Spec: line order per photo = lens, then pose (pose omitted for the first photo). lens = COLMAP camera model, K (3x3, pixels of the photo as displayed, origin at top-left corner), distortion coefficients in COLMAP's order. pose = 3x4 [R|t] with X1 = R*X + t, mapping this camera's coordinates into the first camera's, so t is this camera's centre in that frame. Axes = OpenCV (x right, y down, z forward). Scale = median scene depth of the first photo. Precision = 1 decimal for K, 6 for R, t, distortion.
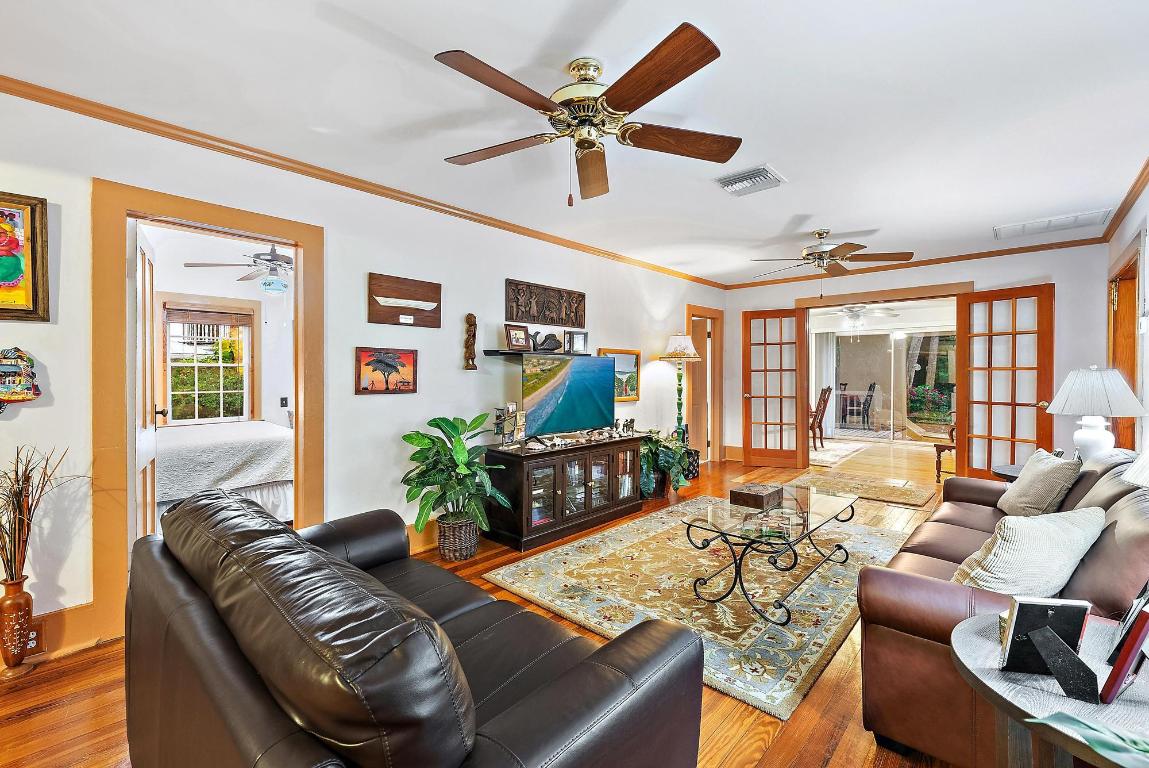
lens RADIAL K [[484.5, 0, 574.1], [0, 484.5, 380.7], [0, 0, 1]] dist [0.003039, 0.000225]
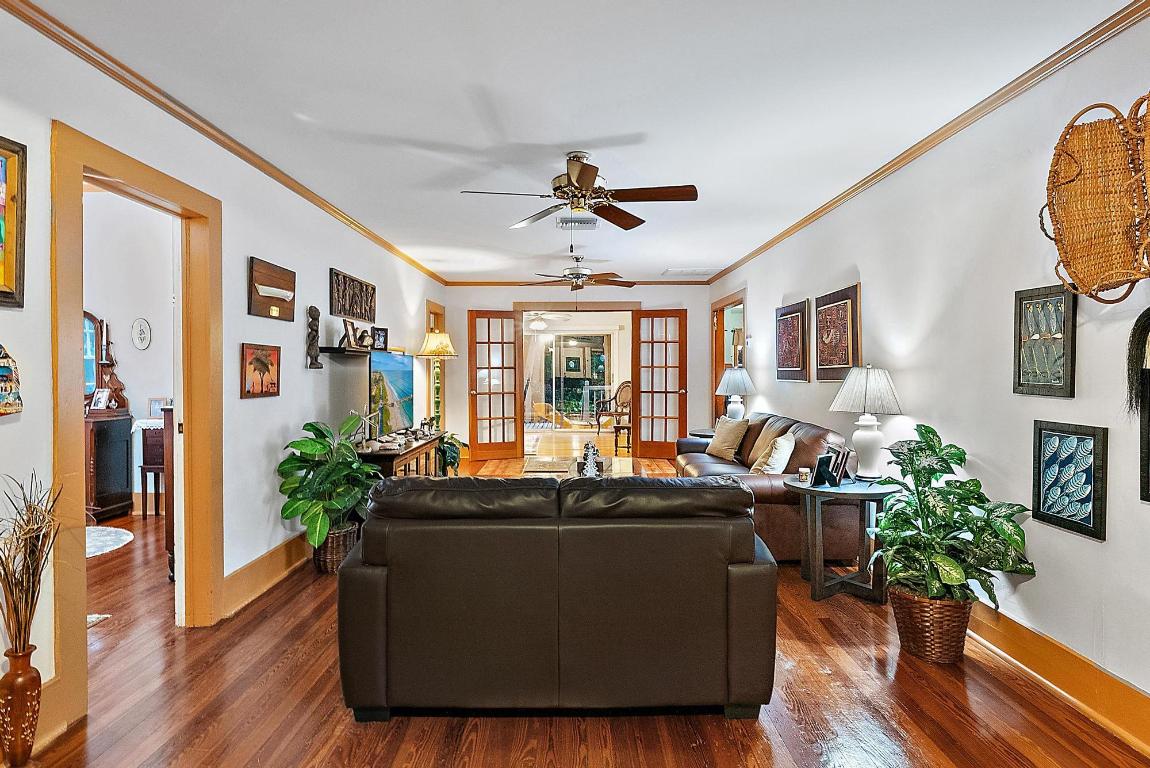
lens RADIAL K [[594.7, 0, 578.3], [0, 594.7, 378.5], [0, 0, 1]] dist [-0.001005, 0.000051]
pose [[0.741182, -0.012633, 0.671185, -0.510078], [0.012852, 0.999907, 0.004628, -0.003161], [-0.671181, 0.005196, 0.741276, -0.123026]]
